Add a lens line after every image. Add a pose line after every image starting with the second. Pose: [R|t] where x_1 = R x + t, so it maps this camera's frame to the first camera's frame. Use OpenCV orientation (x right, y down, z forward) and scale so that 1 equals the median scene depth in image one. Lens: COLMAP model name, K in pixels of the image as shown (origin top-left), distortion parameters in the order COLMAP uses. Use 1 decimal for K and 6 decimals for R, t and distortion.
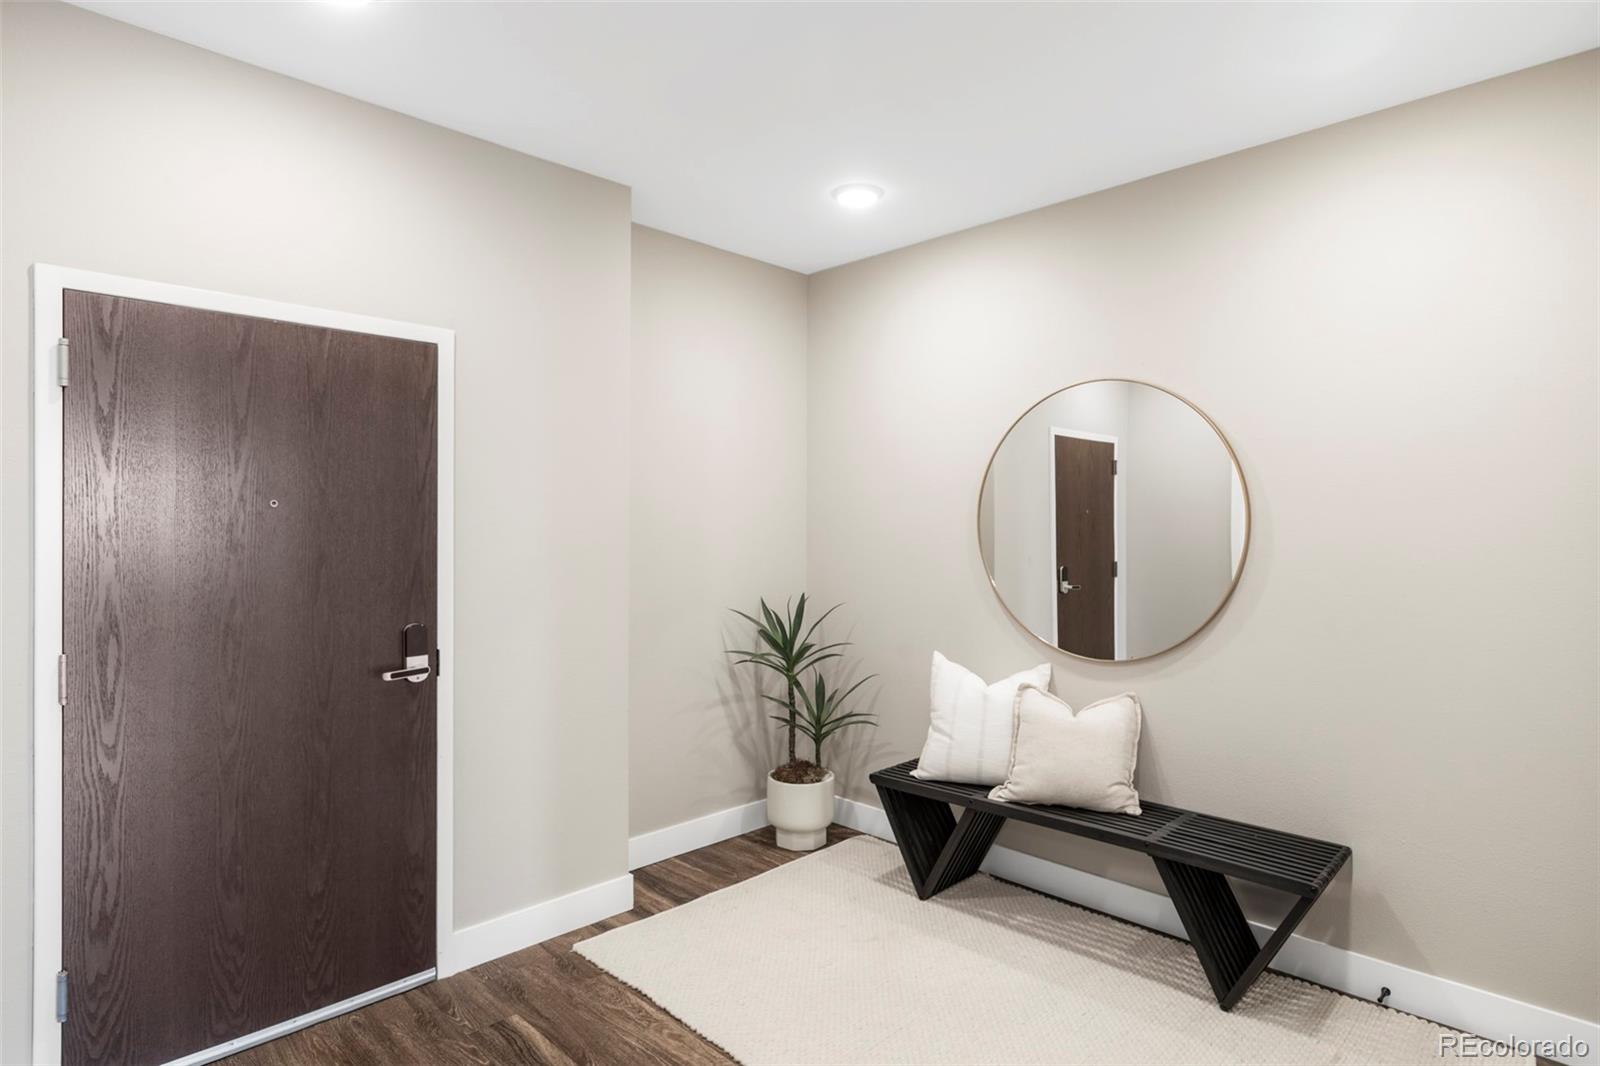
lens RADIAL K [[860.7, 0, 792.0], [0, 860.7, 531.3], [0, 0, 1]] dist [0.006275, -0.008387]
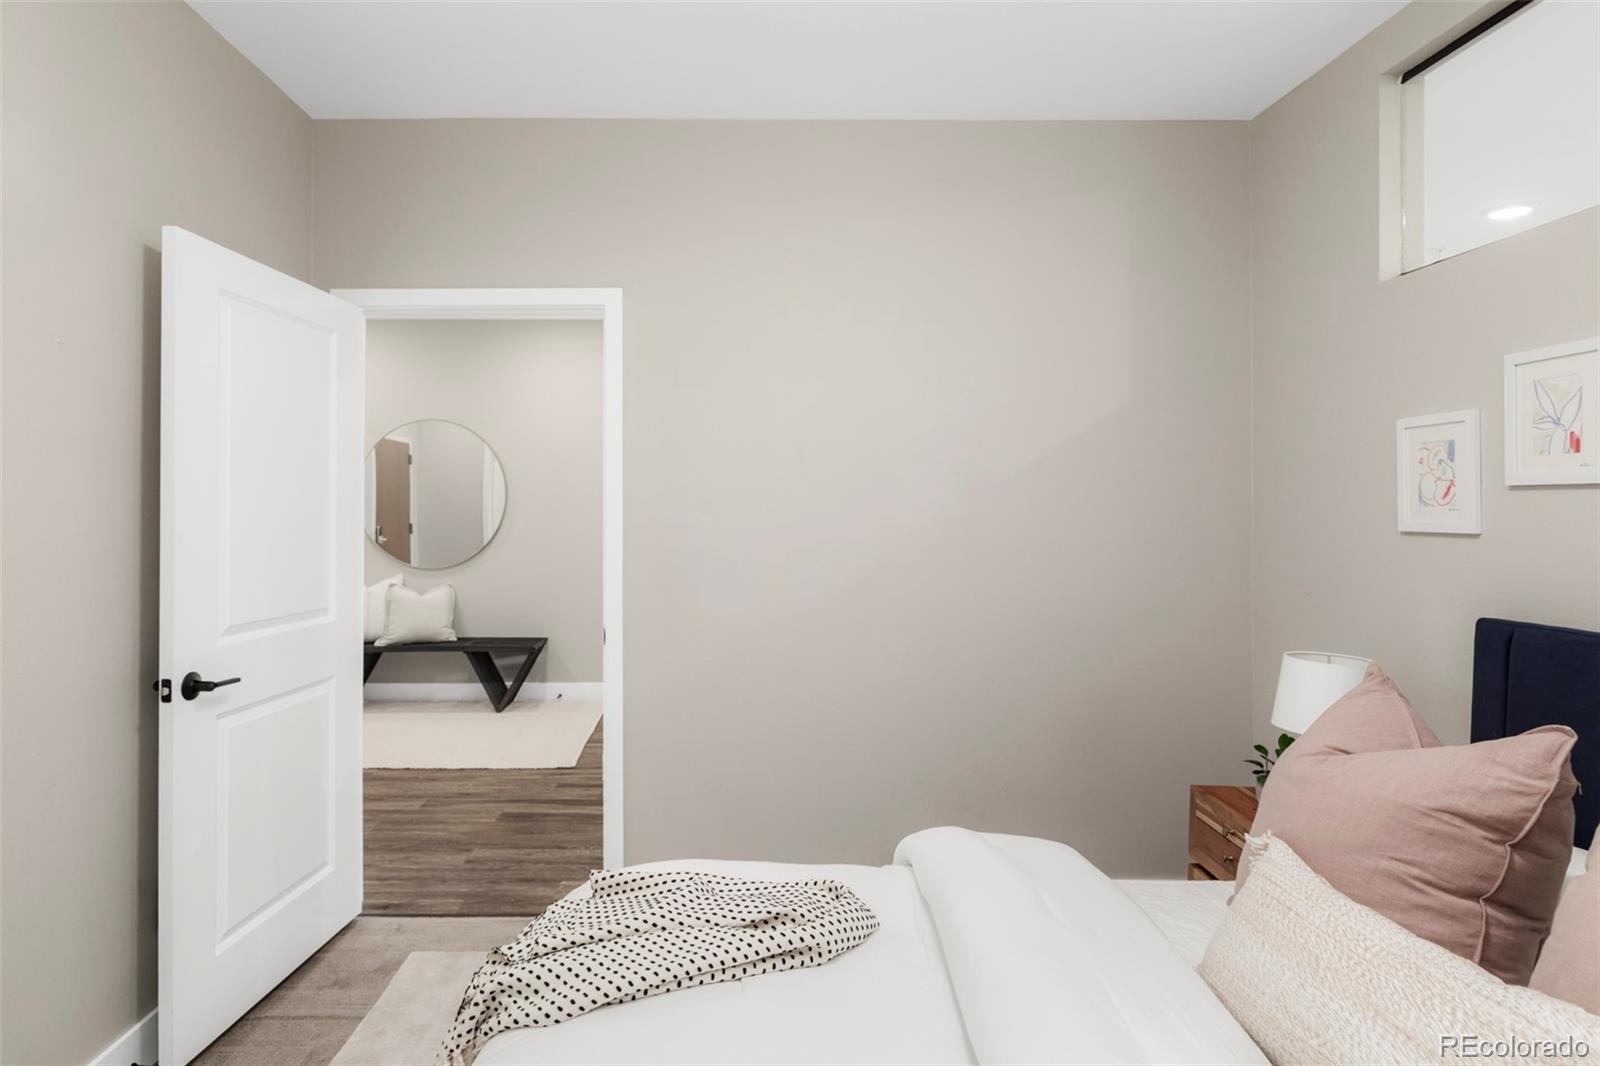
lens RADIAL K [[838.0, 0, 795.0], [0, 838.0, 520.4], [0, 0, 1]] dist [-0.005275, -0.001215]
pose [[0.654768, -0.003904, 0.755820, -0.531563], [-0.007074, 0.999911, 0.011293, 0.017121], [-0.755797, -0.012741, 0.654682, -0.841068]]
